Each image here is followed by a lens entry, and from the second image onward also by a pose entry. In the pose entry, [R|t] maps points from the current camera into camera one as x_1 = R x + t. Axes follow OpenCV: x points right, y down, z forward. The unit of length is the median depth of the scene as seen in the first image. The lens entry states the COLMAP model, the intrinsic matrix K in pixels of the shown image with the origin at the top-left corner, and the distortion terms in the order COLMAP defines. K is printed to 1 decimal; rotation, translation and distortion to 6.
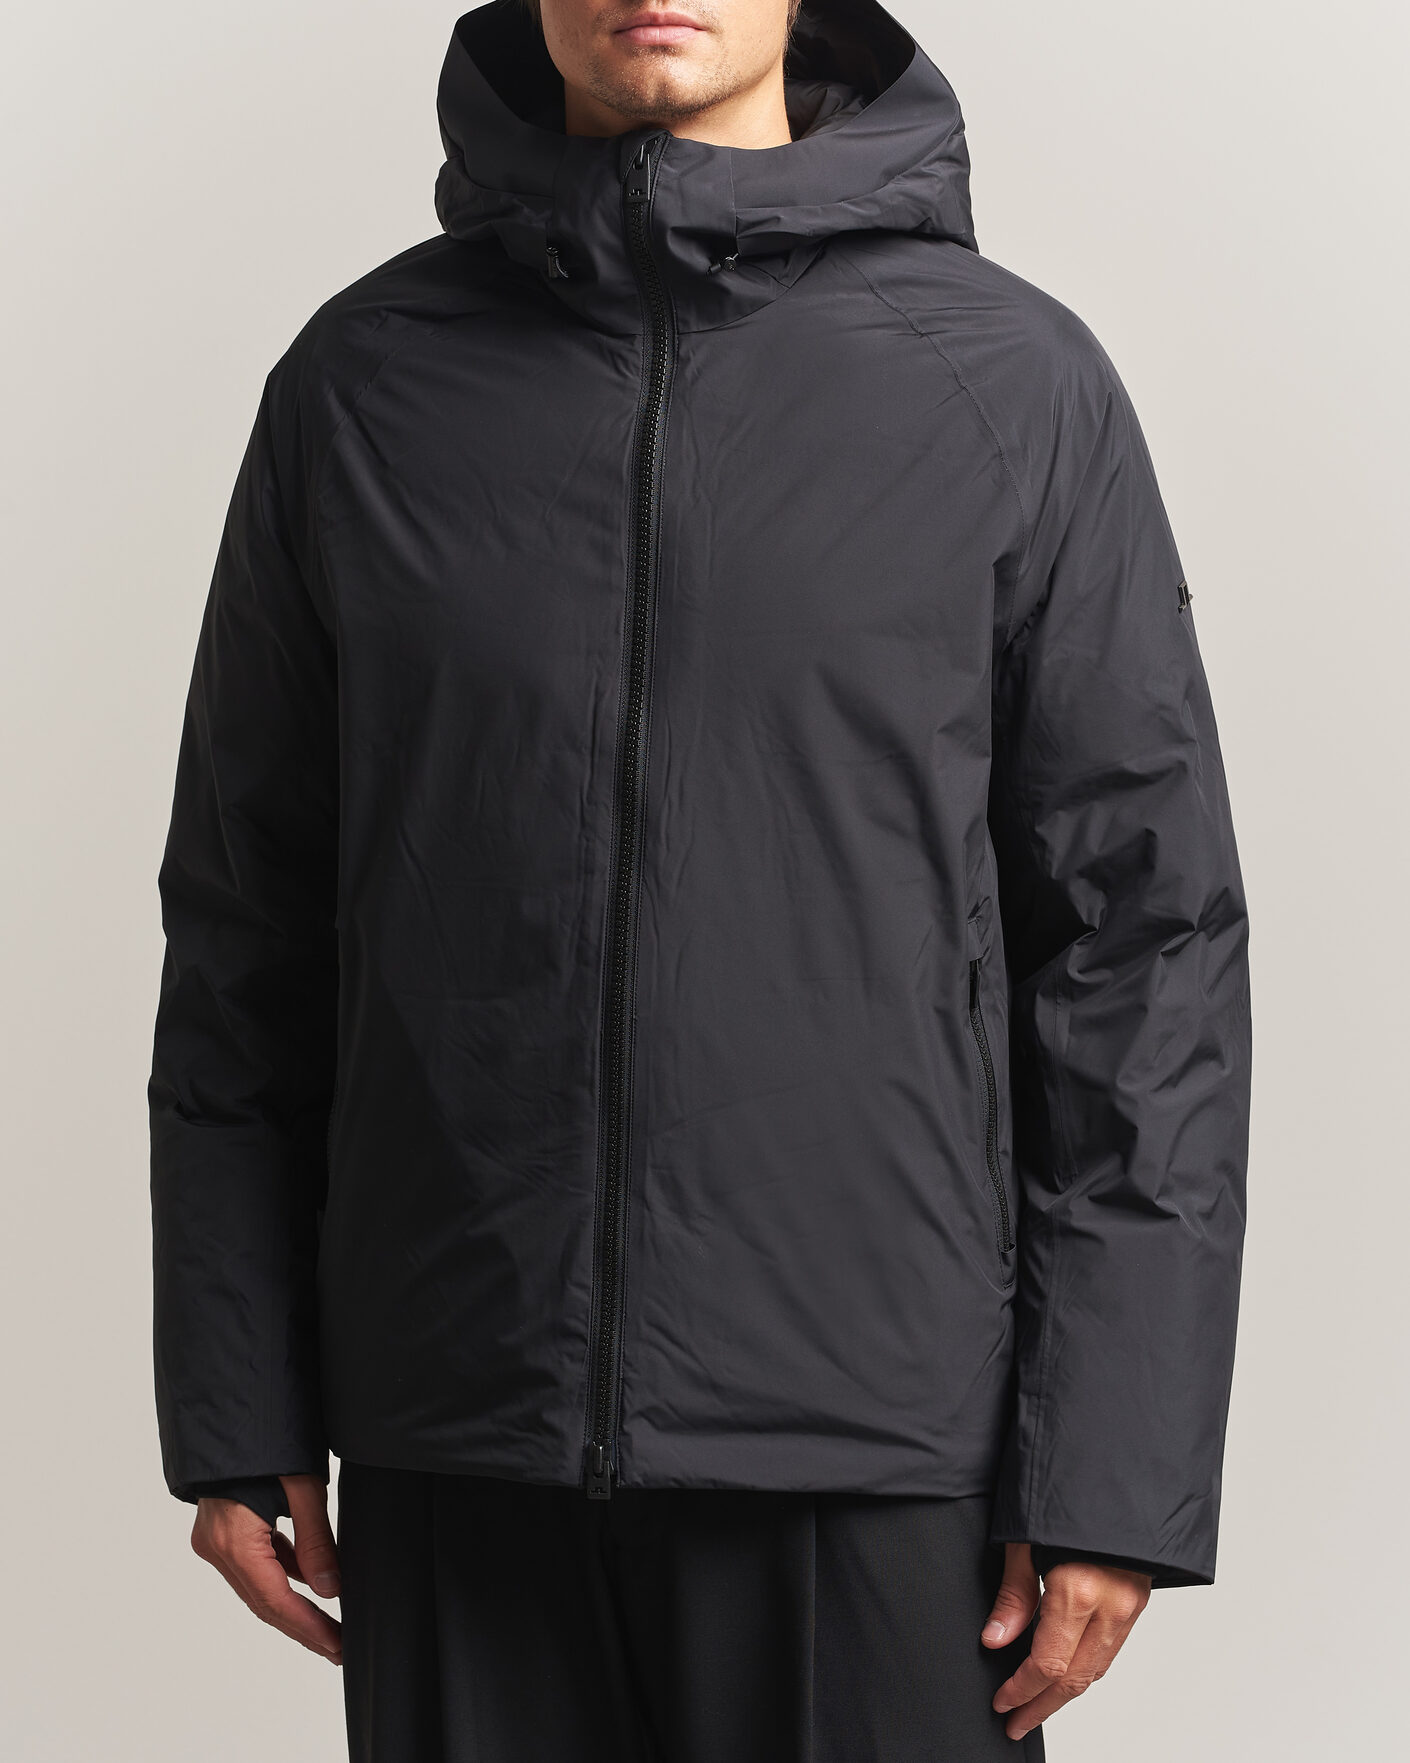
lens RADIAL K [[7305.2, 0, 705.0], [0, 7305.2, 881.5], [0, 0, 1]] dist [-0.125872, -15.195512]
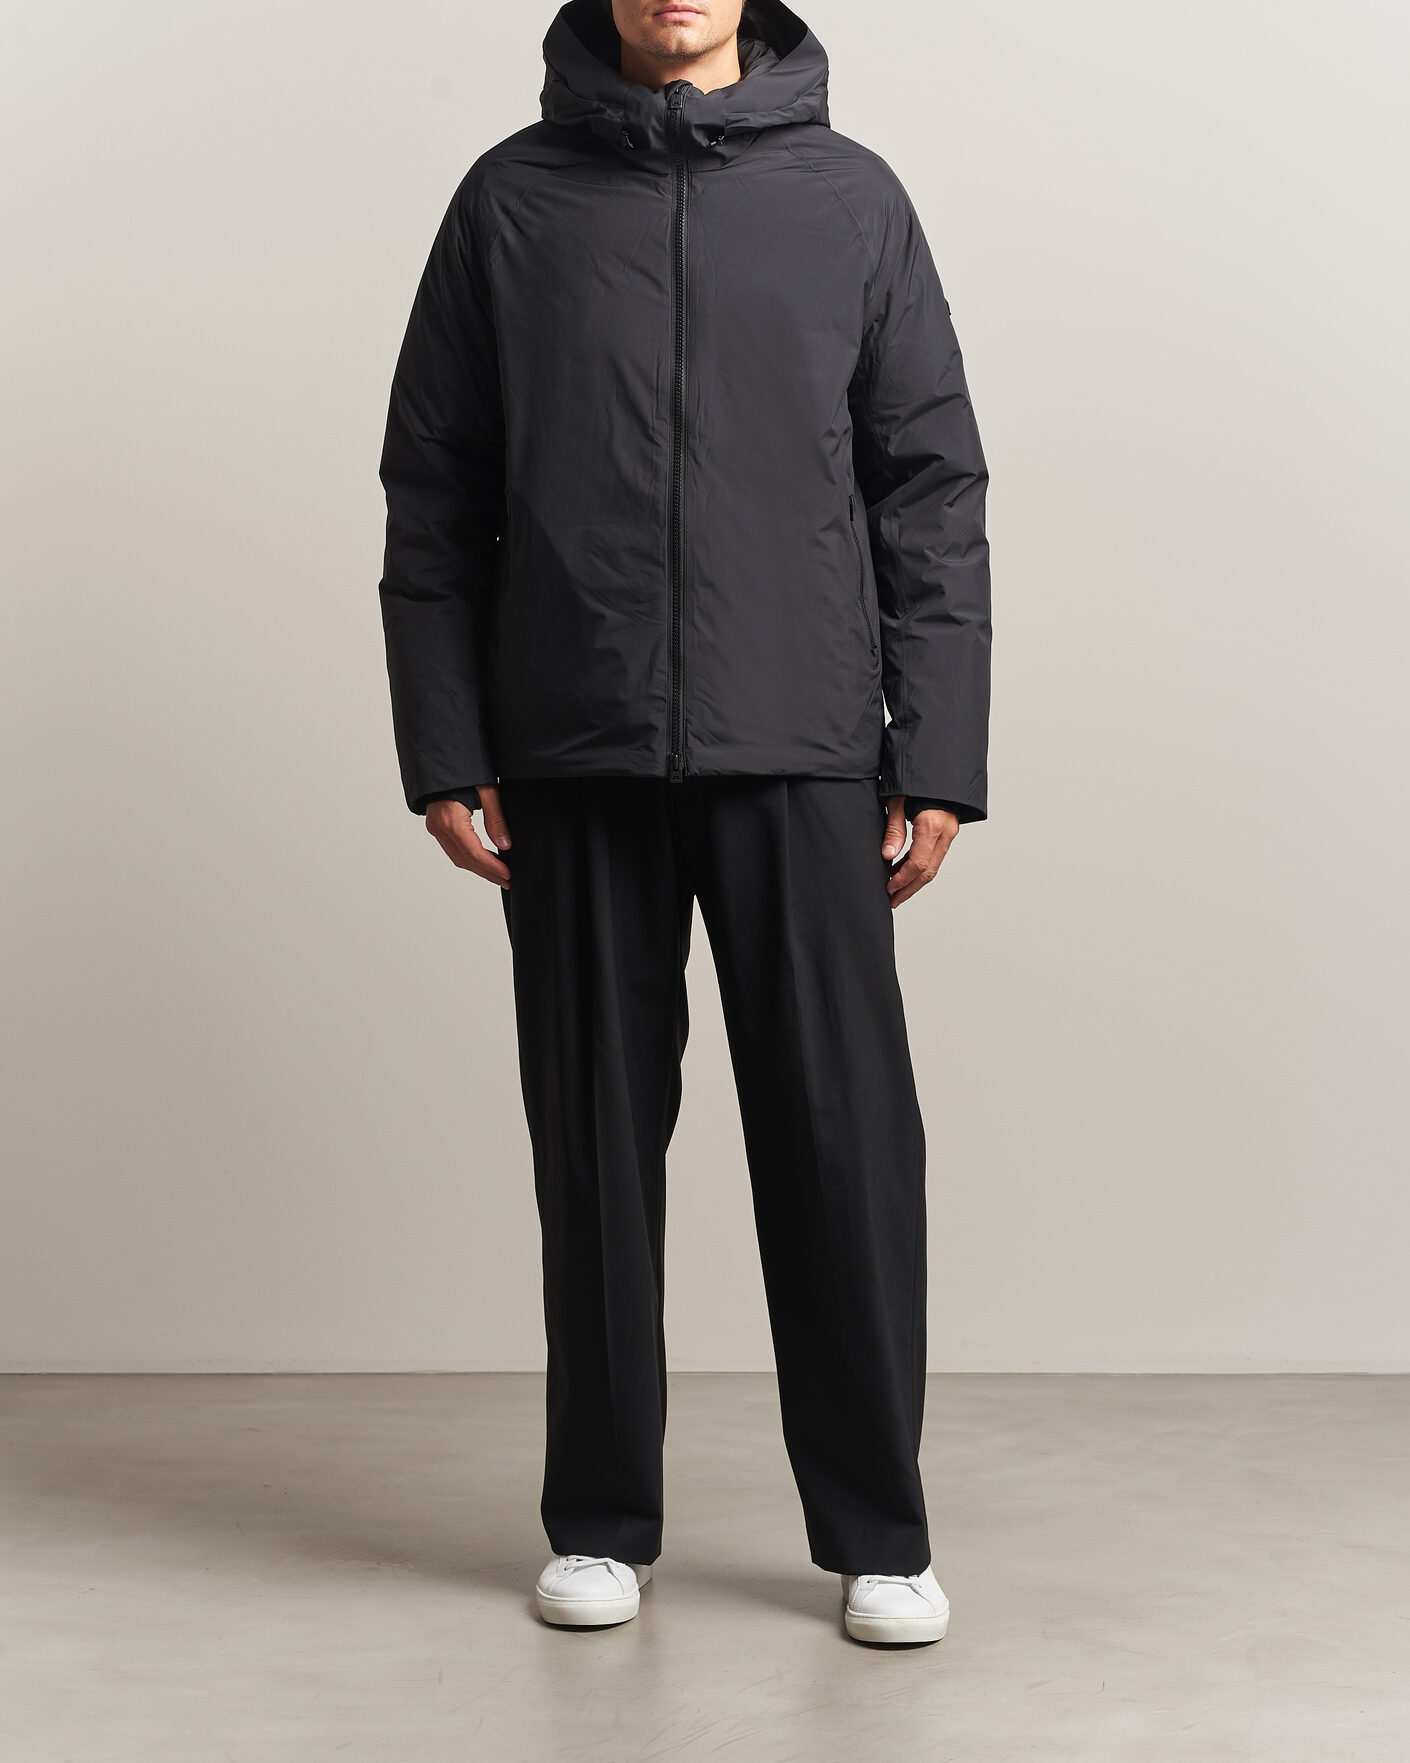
lens RADIAL K [[7305.2, 0, 705.0], [0, 7305.2, 881.5], [0, 0, 1]] dist [-0.125872, -15.195512]
pose [[0.969895, -0.030254, 0.241638, -0.465820], [0.025206, 0.999395, 0.023956, 0.064346], [-0.242217, -0.017145, 0.970071, -0.849471]]
